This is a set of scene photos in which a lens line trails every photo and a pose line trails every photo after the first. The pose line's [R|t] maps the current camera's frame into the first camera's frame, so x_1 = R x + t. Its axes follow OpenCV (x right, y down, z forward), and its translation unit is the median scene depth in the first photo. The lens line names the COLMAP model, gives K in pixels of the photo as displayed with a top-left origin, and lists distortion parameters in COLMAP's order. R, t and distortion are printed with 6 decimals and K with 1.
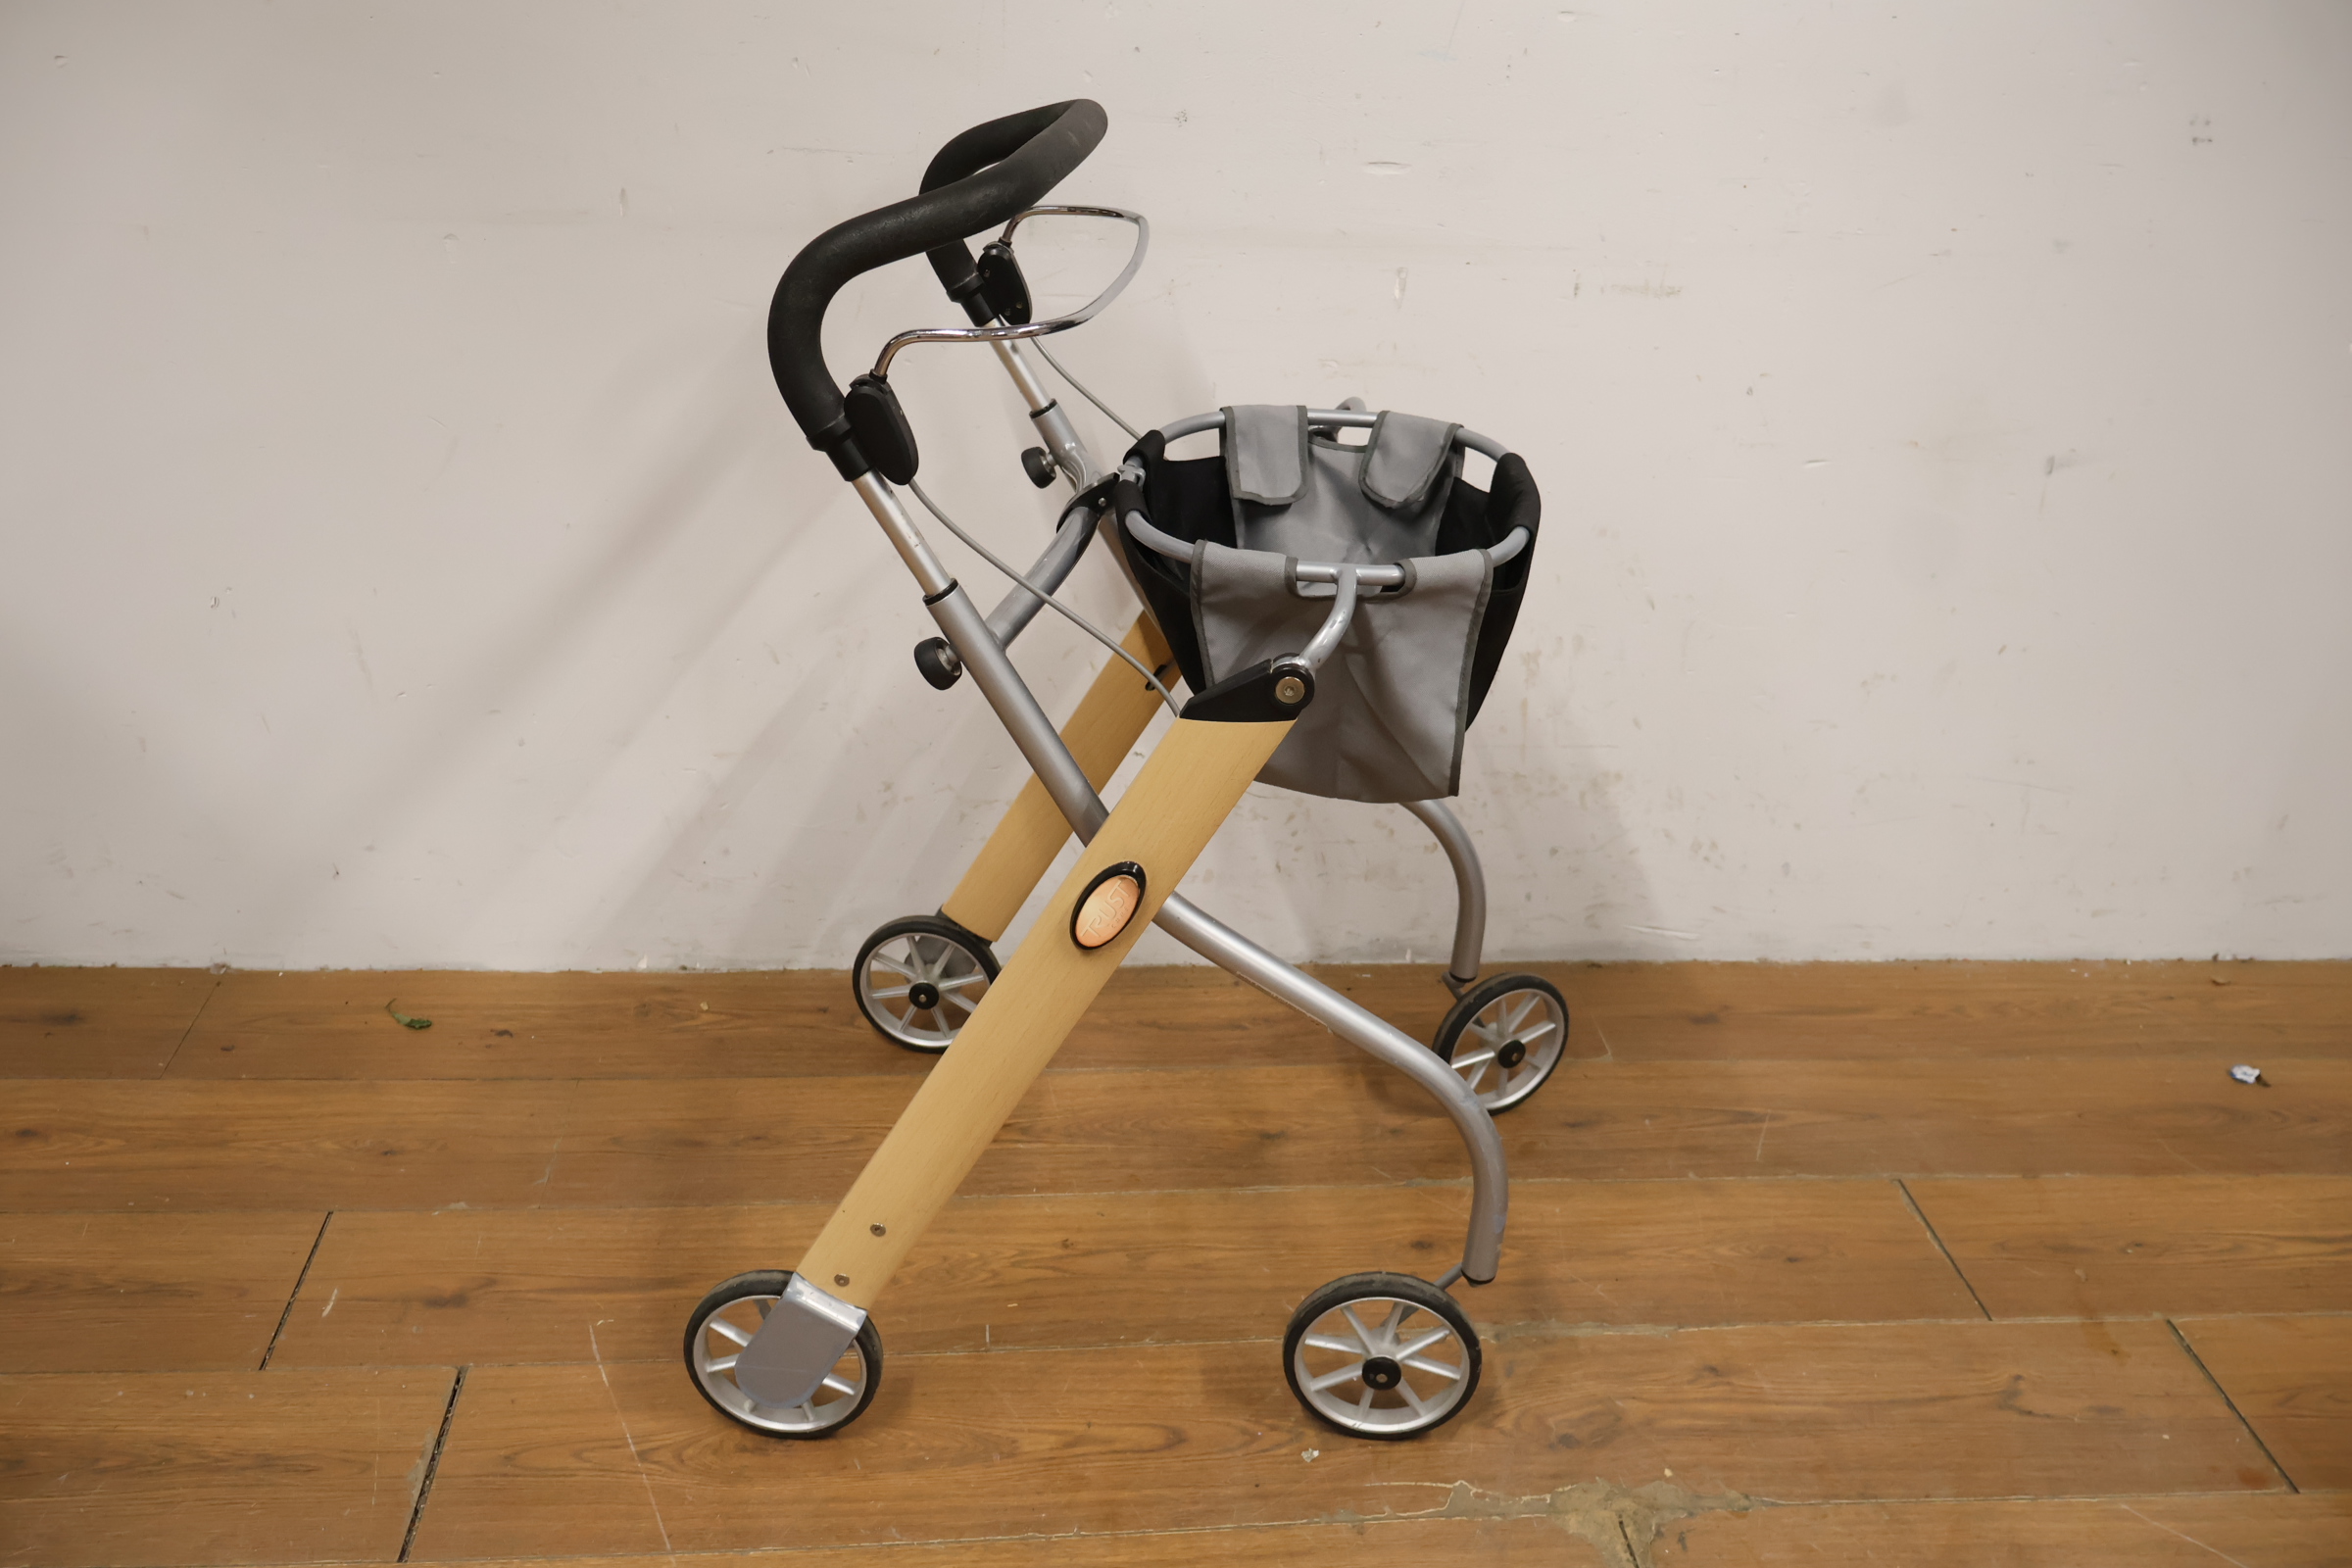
lens RADIAL K [[2037.4, 0, 1189.1], [0, 2037.4, 774.9], [0, 0, 1]] dist [0.002732, 0.002285]
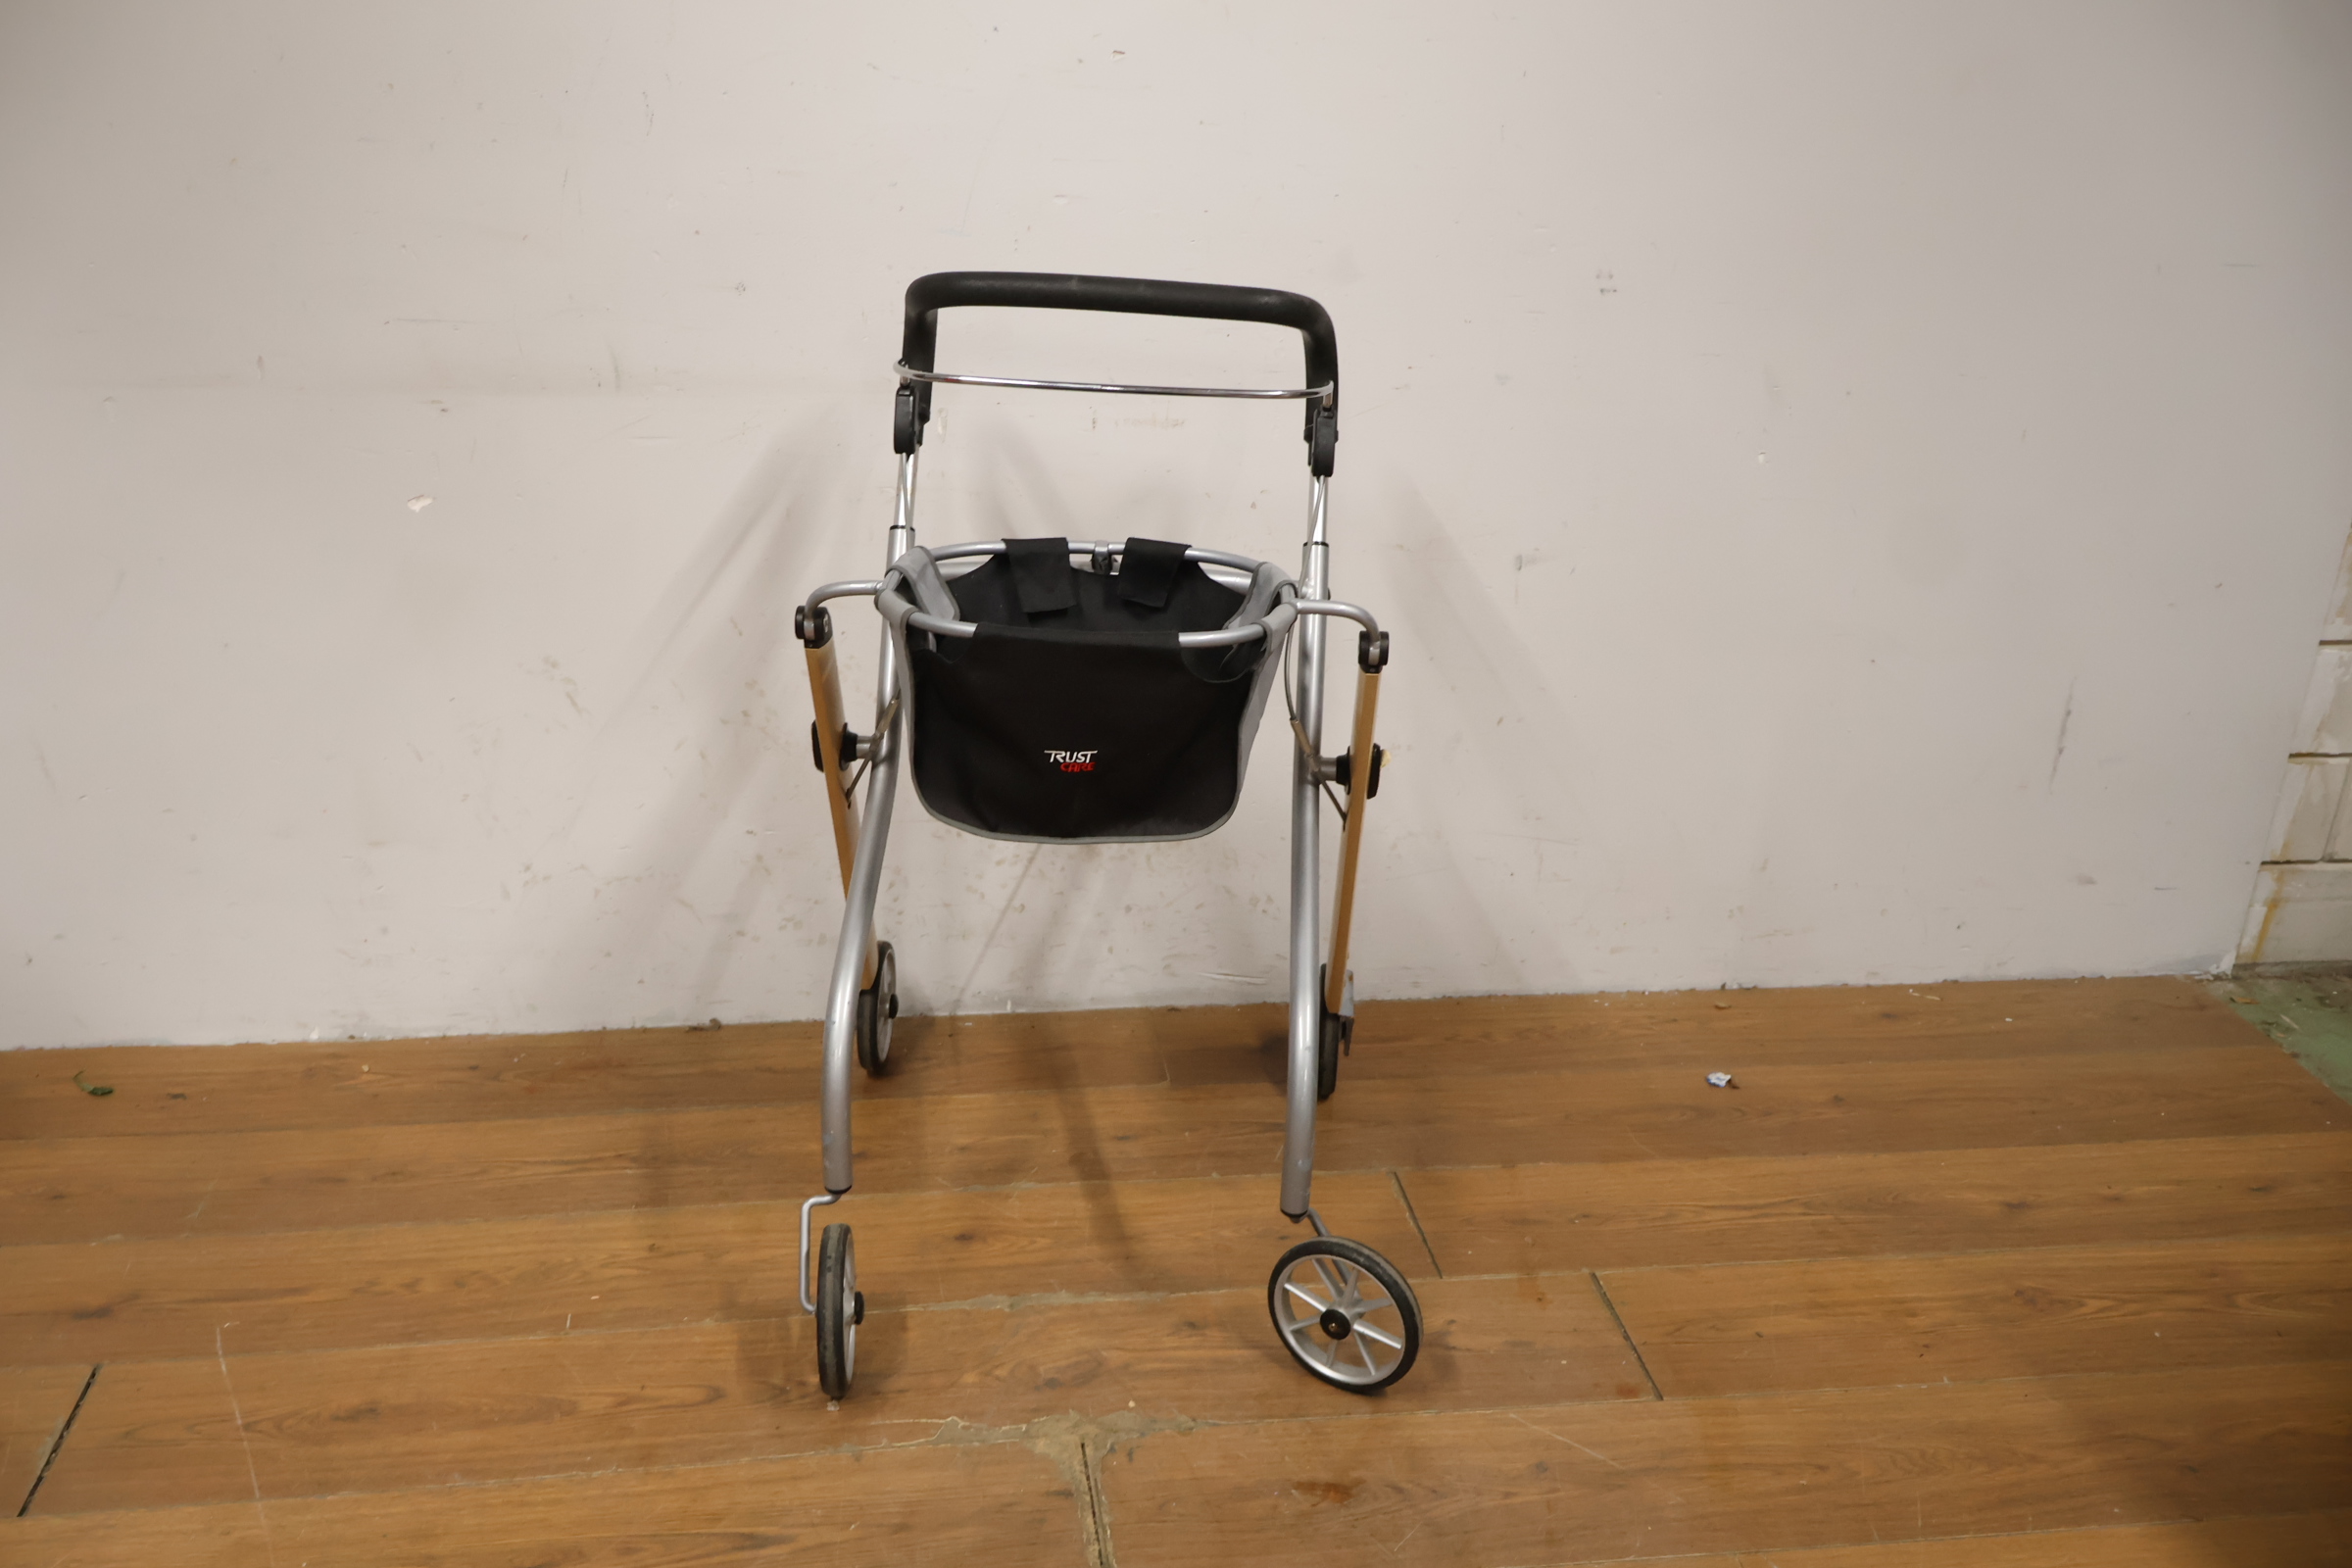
lens RADIAL K [[2037.4, 0, 1175.8], [0, 2037.4, 790.4], [0, 0, 1]] dist [0.002732, 0.002285]
pose [[0.998496, -0.030157, 0.045791, 0.186313], [0.033056, 0.997406, -0.063938, 0.054078], [-0.043744, 0.065356, 0.996903, -0.176327]]
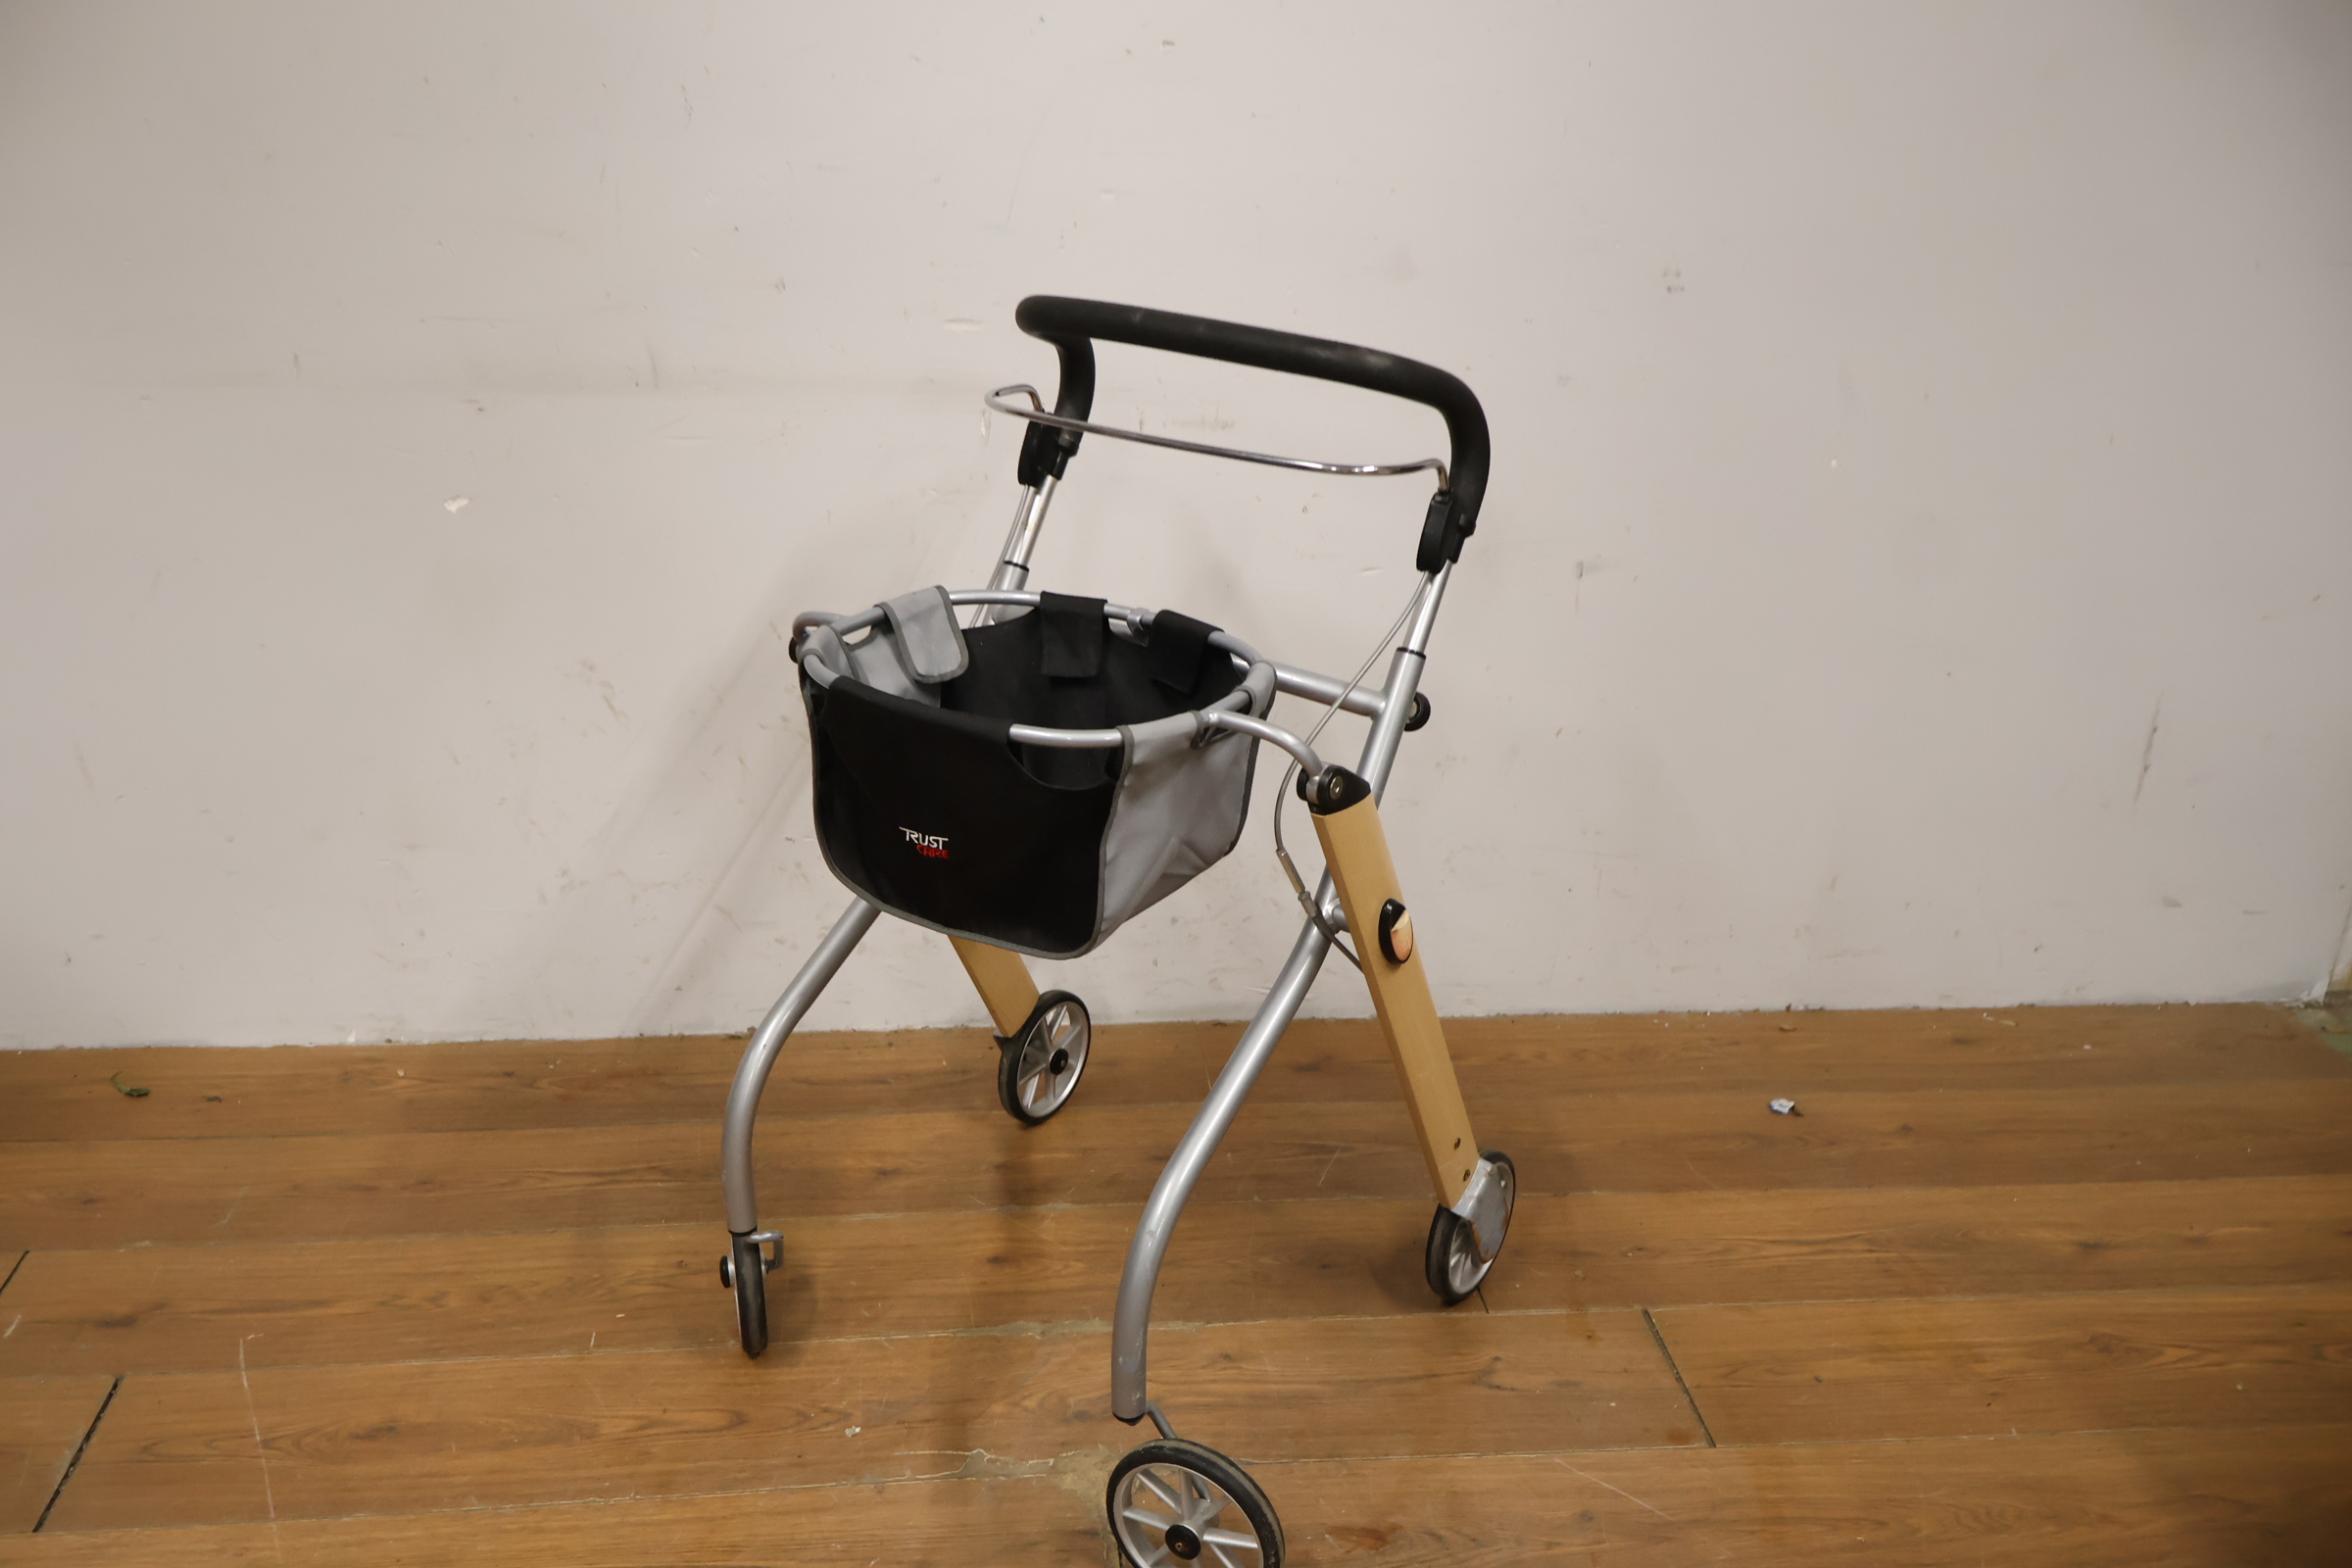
lens RADIAL K [[2037.4, 0, 1171.5], [0, 2037.4, 793.2], [0, 0, 1]] dist [0.002732, 0.002285]
pose [[0.999774, -0.019450, 0.008619, 0.203460], [0.019914, 0.998144, -0.057556, 0.038014], [-0.007483, 0.057714, 0.998305, -0.145528]]
